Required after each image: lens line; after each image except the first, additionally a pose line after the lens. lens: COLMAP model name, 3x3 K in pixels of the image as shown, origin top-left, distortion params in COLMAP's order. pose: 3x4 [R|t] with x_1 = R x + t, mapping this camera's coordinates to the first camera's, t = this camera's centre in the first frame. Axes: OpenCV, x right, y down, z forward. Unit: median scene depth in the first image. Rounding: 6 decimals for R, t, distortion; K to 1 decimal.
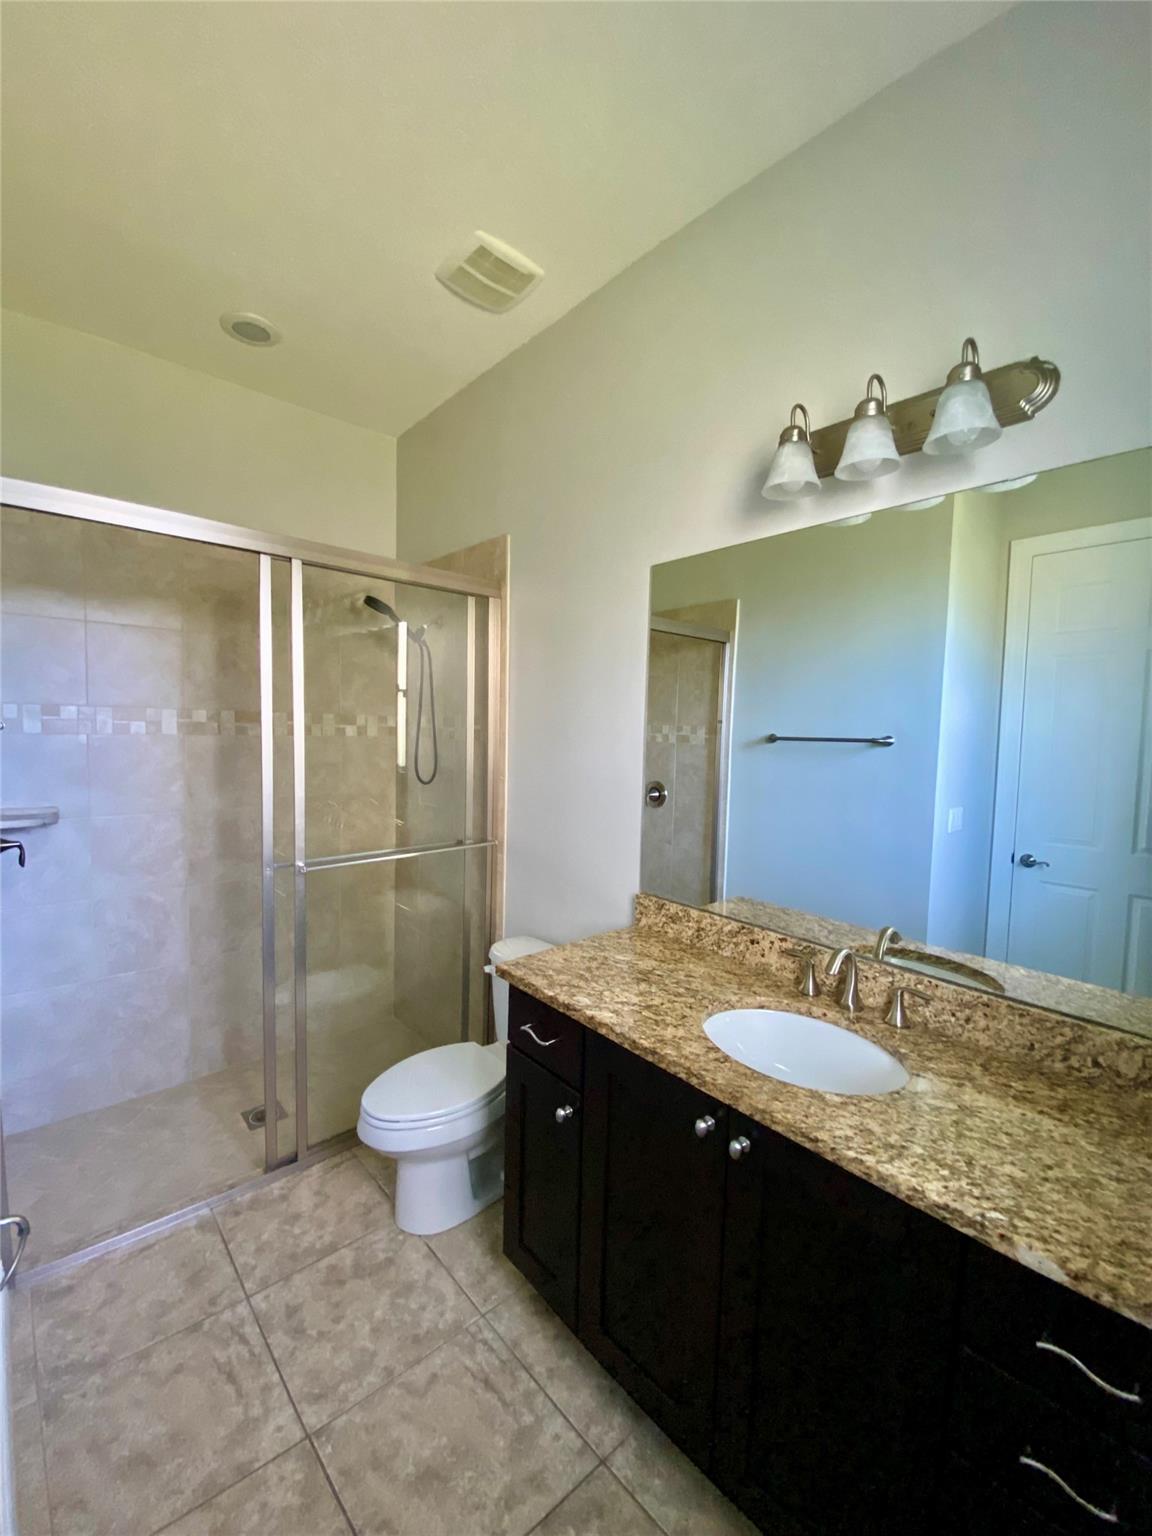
lens RADIAL K [[625.0, 0, 576.0], [0, 625.0, 768.0], [0, 0, 1]] dist [-0.032313, -0.000440]
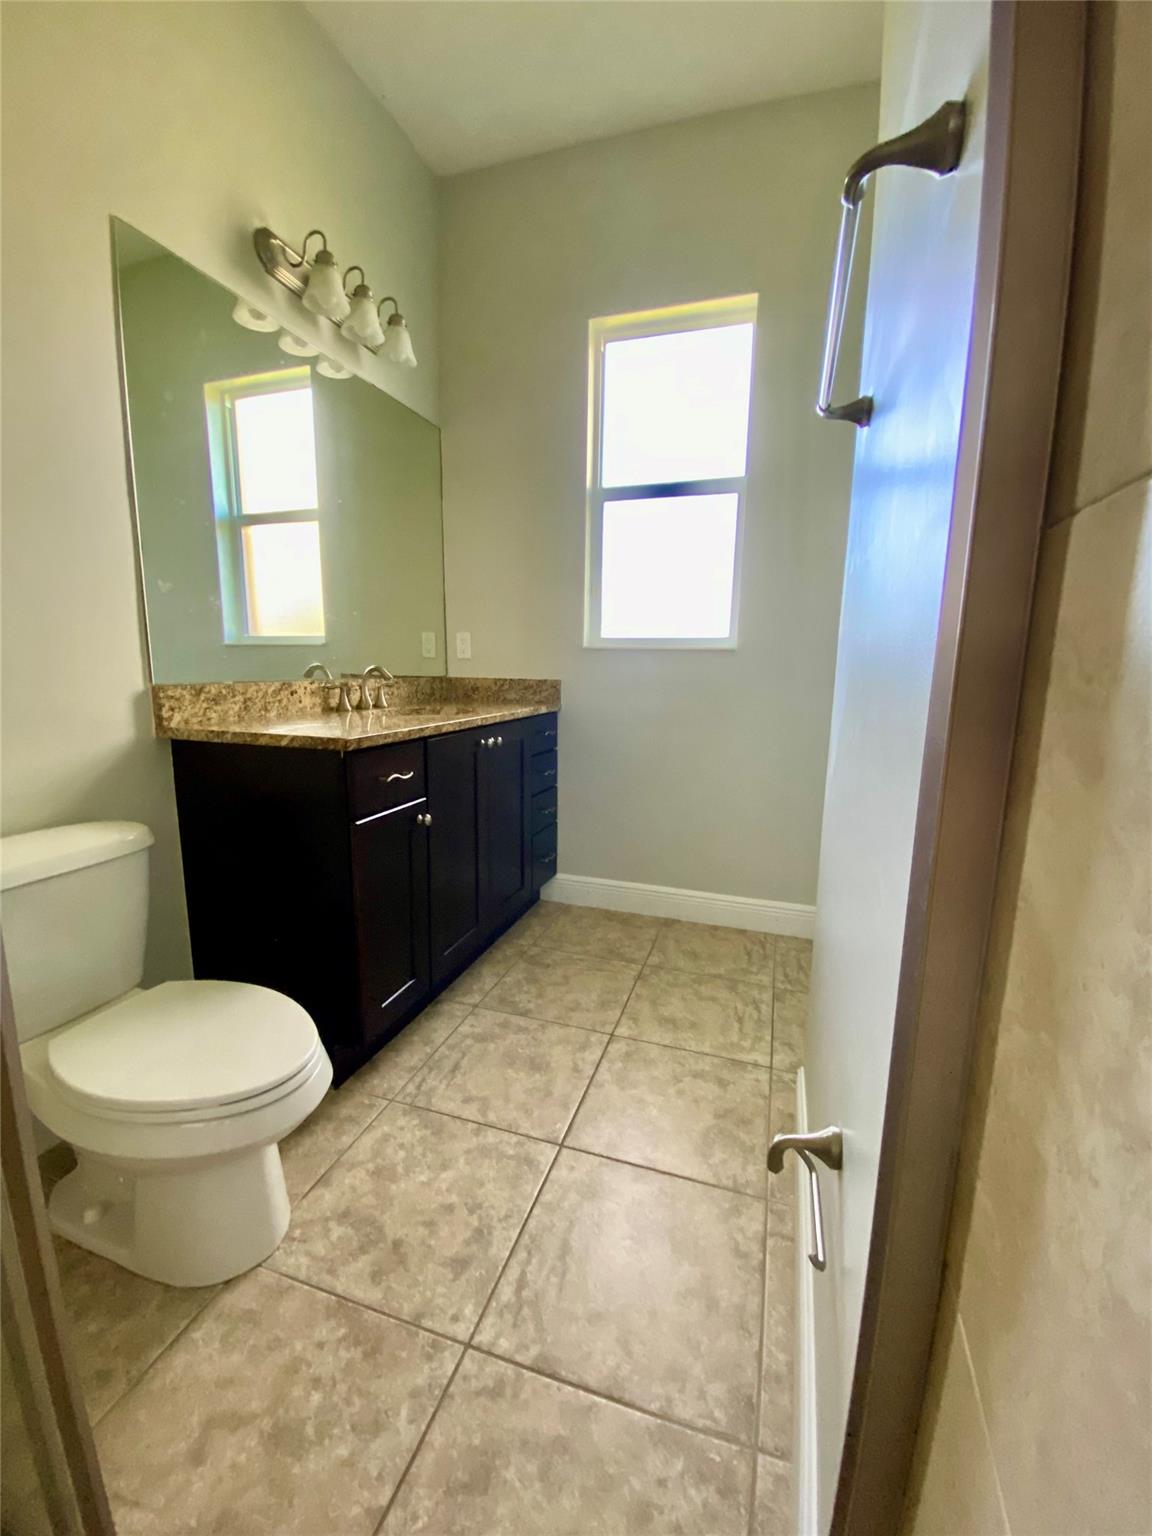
lens RADIAL K [[625.0, 0, 576.0], [0, 625.0, 768.0], [0, 0, 1]] dist [-0.032313, -0.000440]
pose [[-0.494728, -0.187394, 0.848604, -1.047389], [0.015350, 0.974438, 0.224130, 0.169656], [-0.868912, 0.123910, -0.479205, 1.162791]]
